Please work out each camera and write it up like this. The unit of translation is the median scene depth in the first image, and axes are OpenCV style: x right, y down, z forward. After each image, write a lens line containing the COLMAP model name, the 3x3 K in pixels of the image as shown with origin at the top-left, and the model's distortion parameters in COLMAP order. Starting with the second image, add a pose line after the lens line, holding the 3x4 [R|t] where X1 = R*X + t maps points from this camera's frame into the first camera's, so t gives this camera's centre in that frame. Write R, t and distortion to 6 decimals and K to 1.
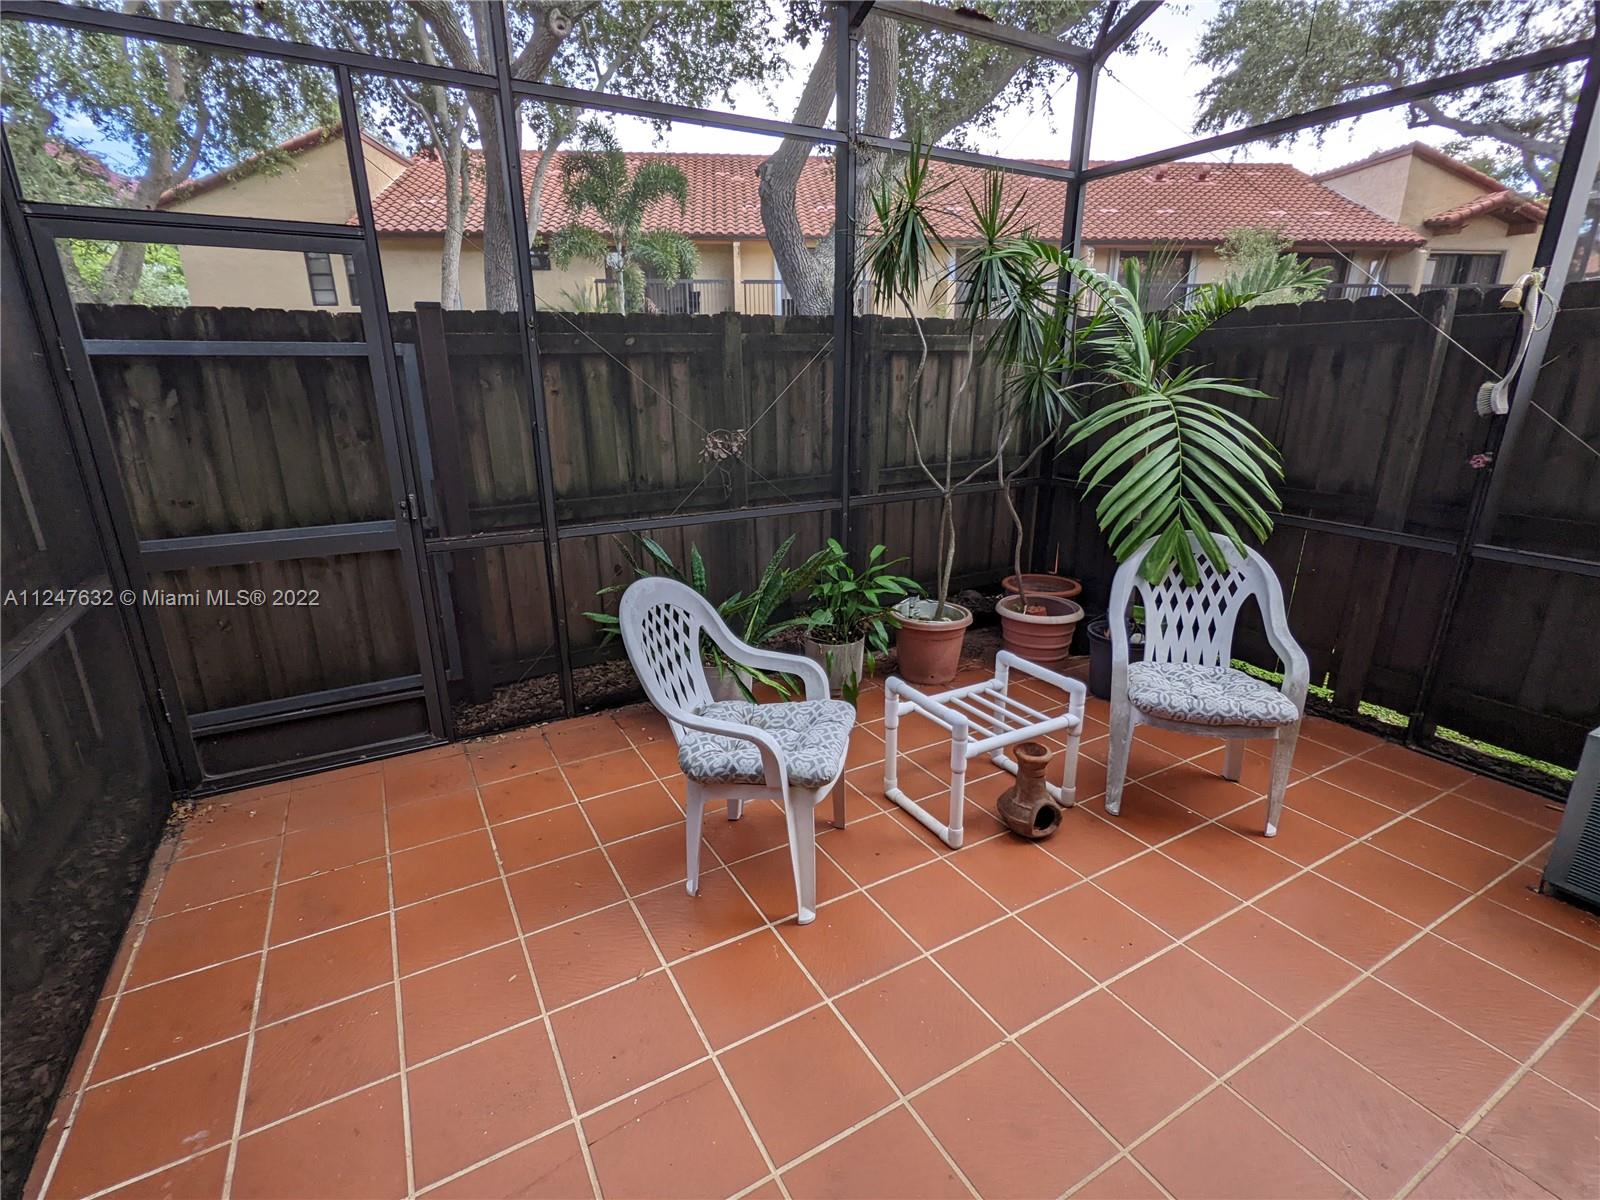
lens RADIAL K [[760.4, 0, 796.3], [0, 760.4, 604.2], [0, 0, 1]] dist [0.002779, 0.002087]
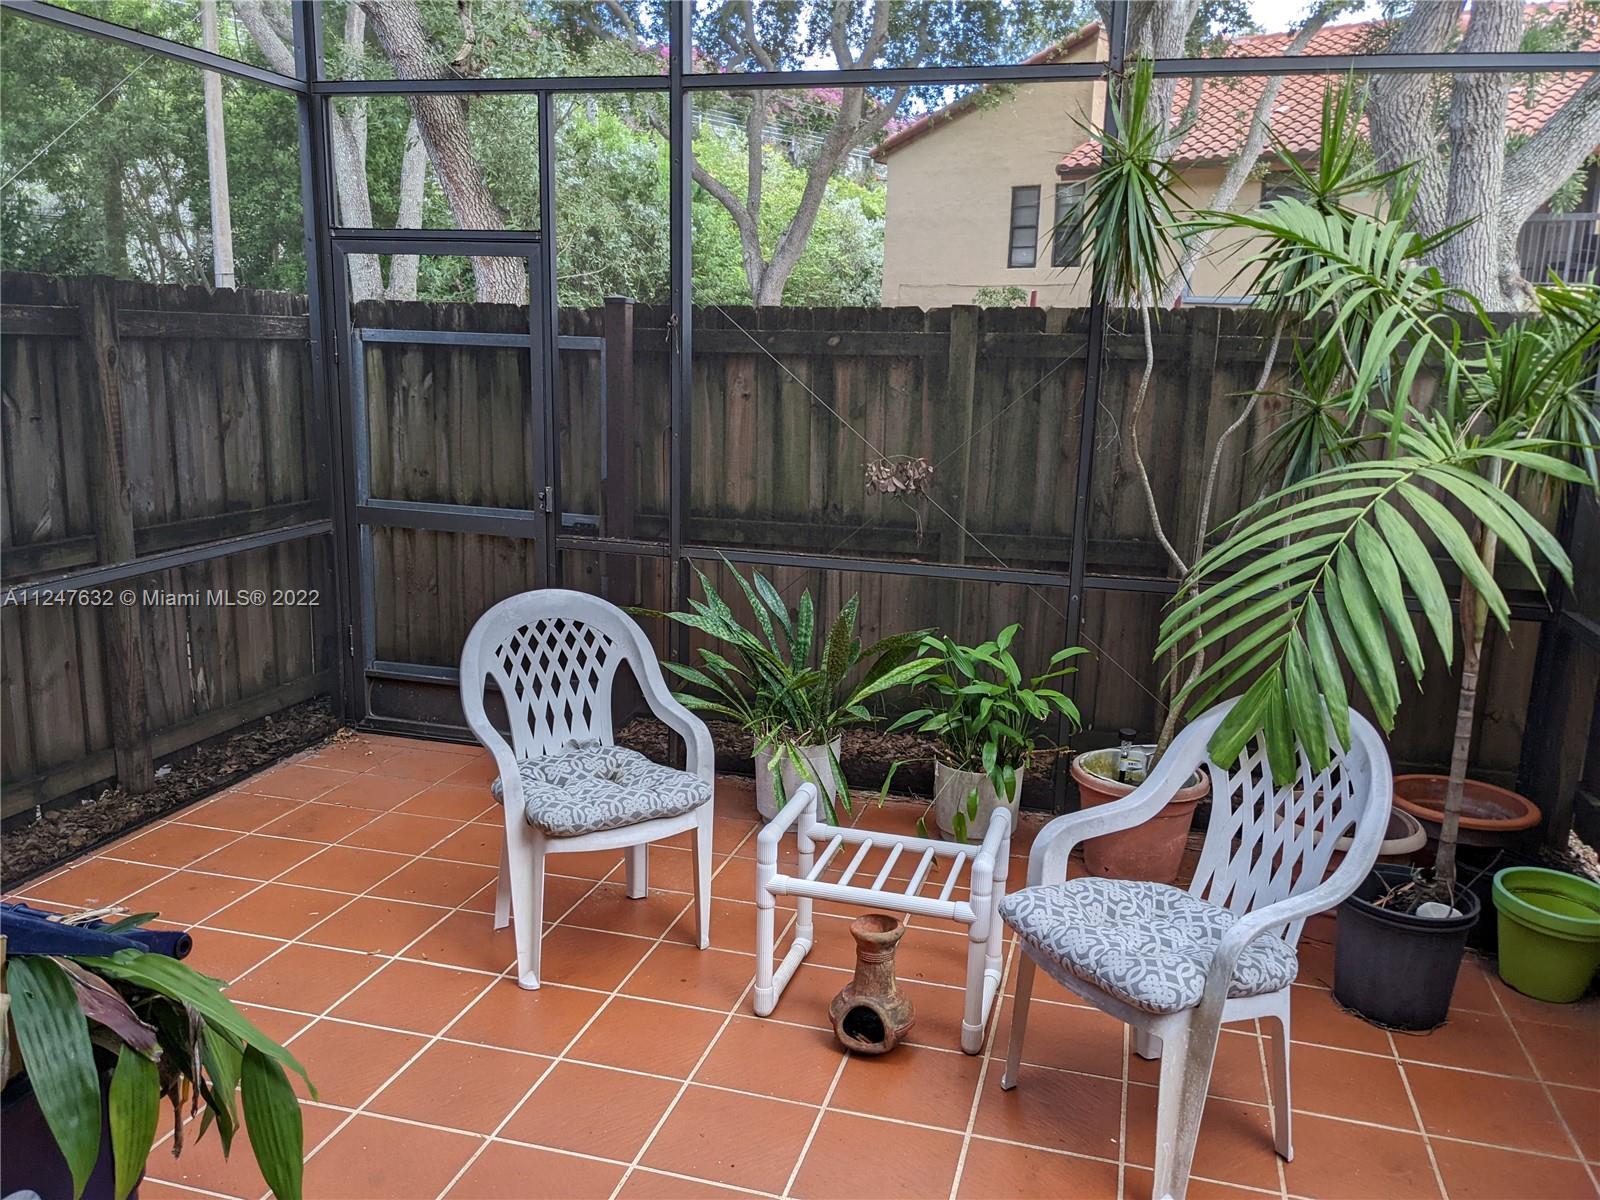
lens RADIAL K [[1275.4, 0, 802.0], [0, 1275.4, 598.1], [0, 0, 1]] dist [0.064269, 0.000042]
pose [[0.710699, 0.166787, -0.683439, 0.895776], [-0.242503, 0.970028, -0.015450, -0.057692], [0.660378, 0.176717, 0.729844, 0.028692]]
